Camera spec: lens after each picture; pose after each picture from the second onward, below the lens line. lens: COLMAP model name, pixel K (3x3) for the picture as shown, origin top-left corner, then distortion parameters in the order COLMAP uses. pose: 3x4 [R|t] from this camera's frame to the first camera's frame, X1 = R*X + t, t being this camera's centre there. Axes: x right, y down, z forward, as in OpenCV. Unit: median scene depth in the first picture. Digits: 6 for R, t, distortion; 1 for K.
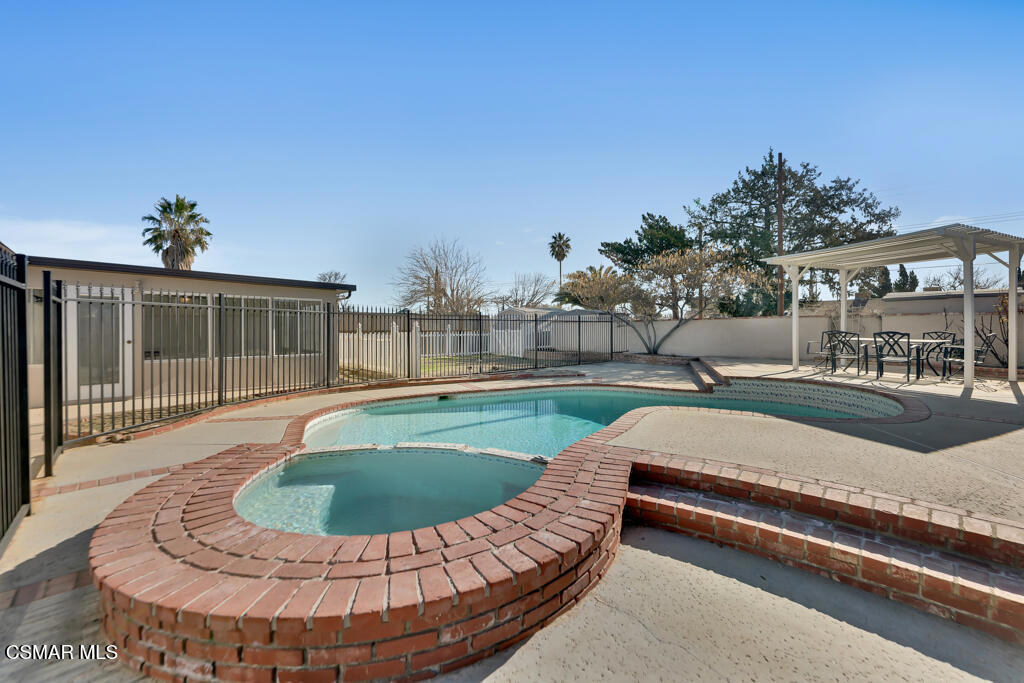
lens RADIAL K [[409.5, 0, 516.2], [0, 409.5, 329.9], [0, 0, 1]] dist [-0.000392, -0.006061]
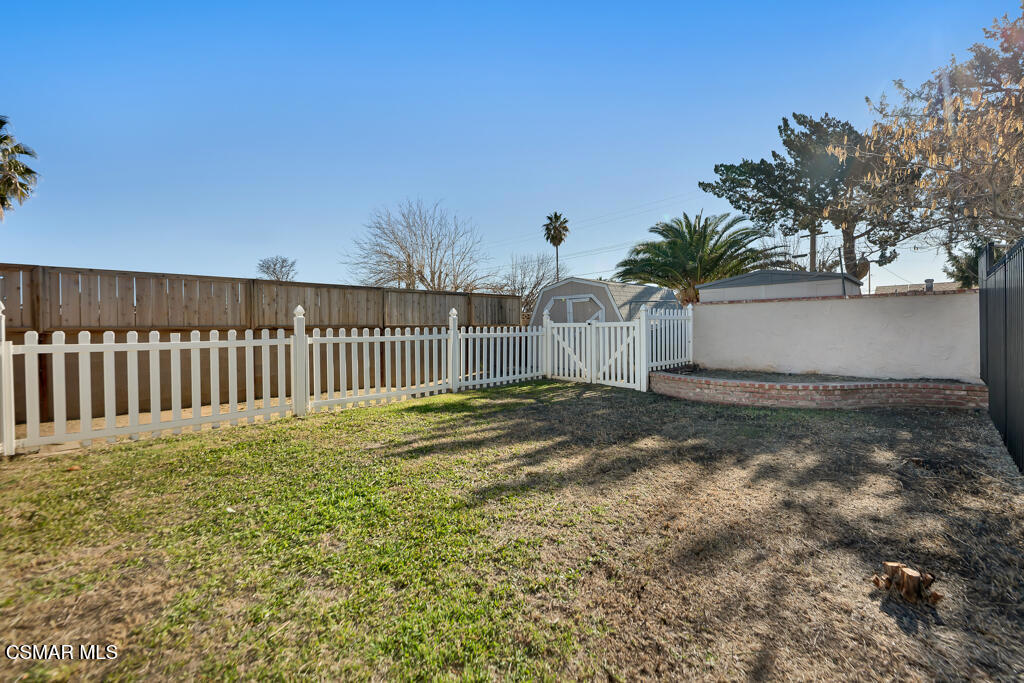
lens RADIAL K [[409.5, 0, 516.2], [0, 409.5, 329.9], [0, 0, 1]] dist [-0.000392, -0.006061]
pose [[0.997819, -0.009728, 0.065287, -0.059674], [0.009486, 0.999947, 0.004022, 0.002124], [-0.065322, -0.003394, 0.997858, 0.281971]]
